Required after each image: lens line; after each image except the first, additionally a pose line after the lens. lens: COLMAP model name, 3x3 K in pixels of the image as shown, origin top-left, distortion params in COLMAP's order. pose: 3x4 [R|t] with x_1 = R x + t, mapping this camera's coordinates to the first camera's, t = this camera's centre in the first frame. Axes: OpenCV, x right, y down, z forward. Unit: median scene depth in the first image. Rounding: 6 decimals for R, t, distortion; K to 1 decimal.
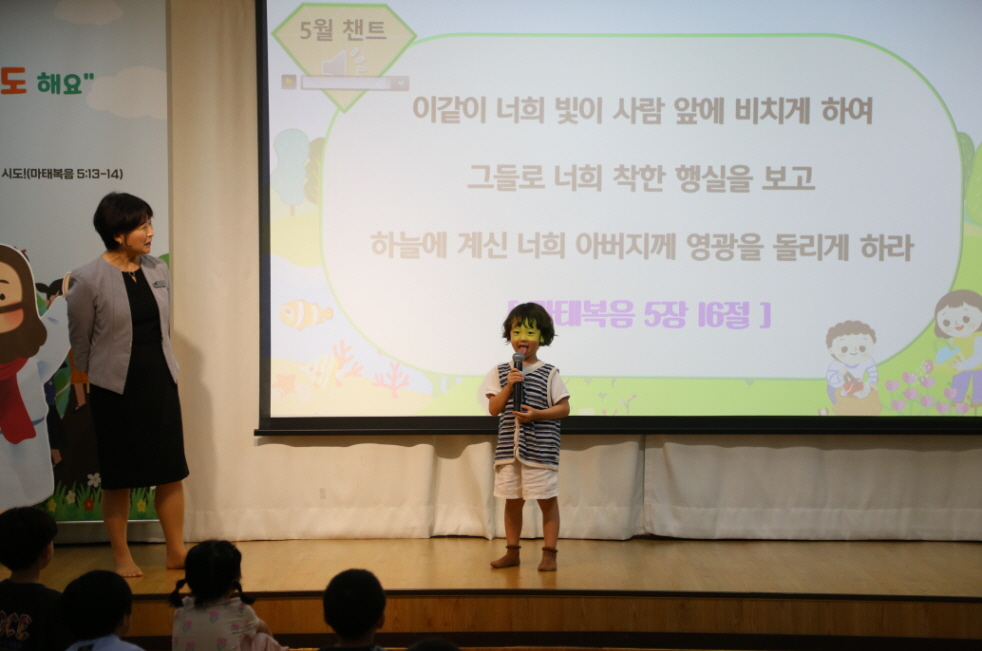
lens RADIAL K [[2331.3, 0, 498.6], [0, 2331.3, 318.8], [0, 0, 1]] dist [0.480621, 0.000000]
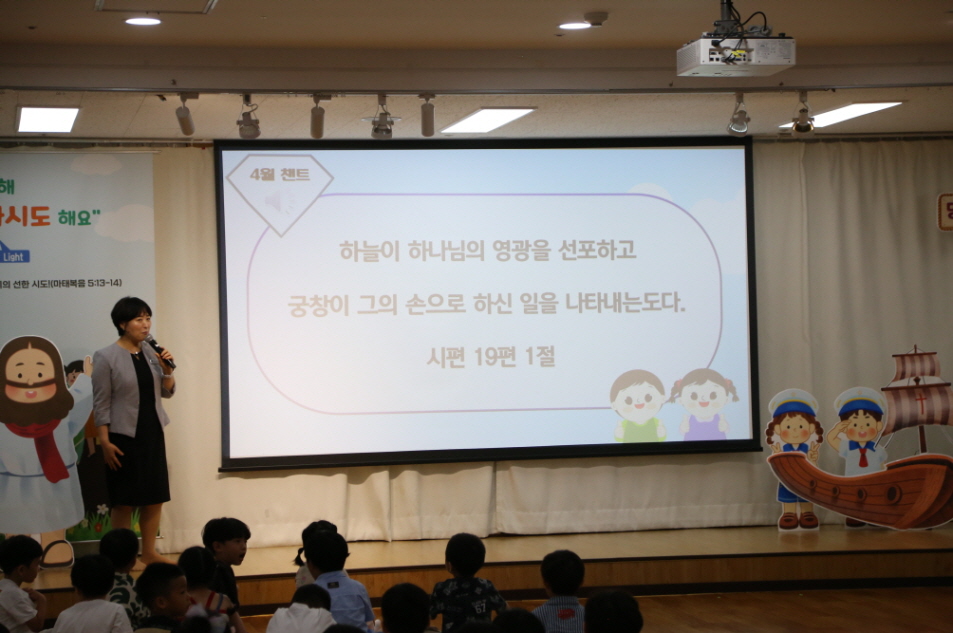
lens RADIAL K [[2262.4, 0, 474.3], [0, 2262.4, 312.6], [0, 0, 1]] dist [0.480621, 0.000000]
pose [[0.975307, -0.019001, 0.220035, -0.249902], [0.027397, 0.999006, -0.035168, 0.007976], [-0.219148, 0.040328, 0.974858, -0.327796]]
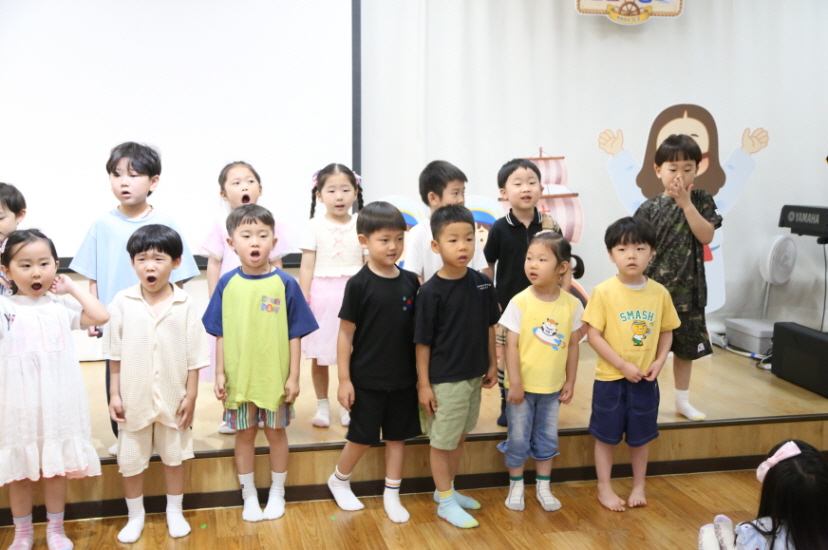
lens RADIAL K [[999.0, 0, 438.0], [0, 999.0, 253.2], [0, 0, 1]] dist [0.074562, 0.000000]
pose [[0.962937, -0.018147, 0.269115, 0.126823], [-0.005592, 0.996177, 0.087182, -0.004161], [-0.269668, -0.085455, 0.959154, 0.491166]]
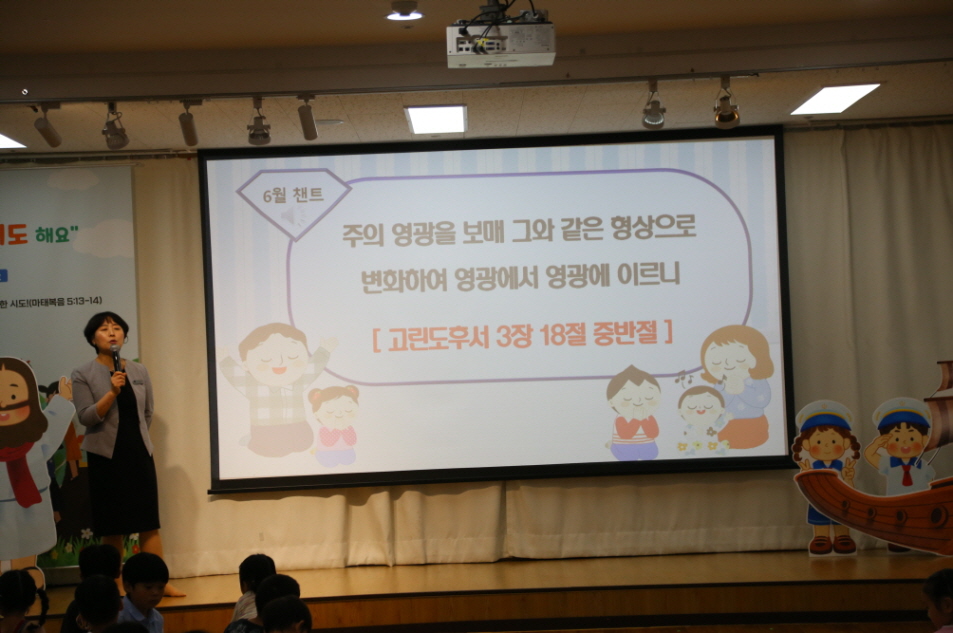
lens RADIAL K [[2262.4, 0, 480.7], [0, 2262.4, 317.2], [0, 0, 1]] dist [0.480621, 0.000000]
pose [[0.999126, -0.038947, 0.015173, 0.033022], [0.039518, 0.998444, -0.039332, 0.007122], [-0.013618, 0.039897, 0.999111, -0.283699]]
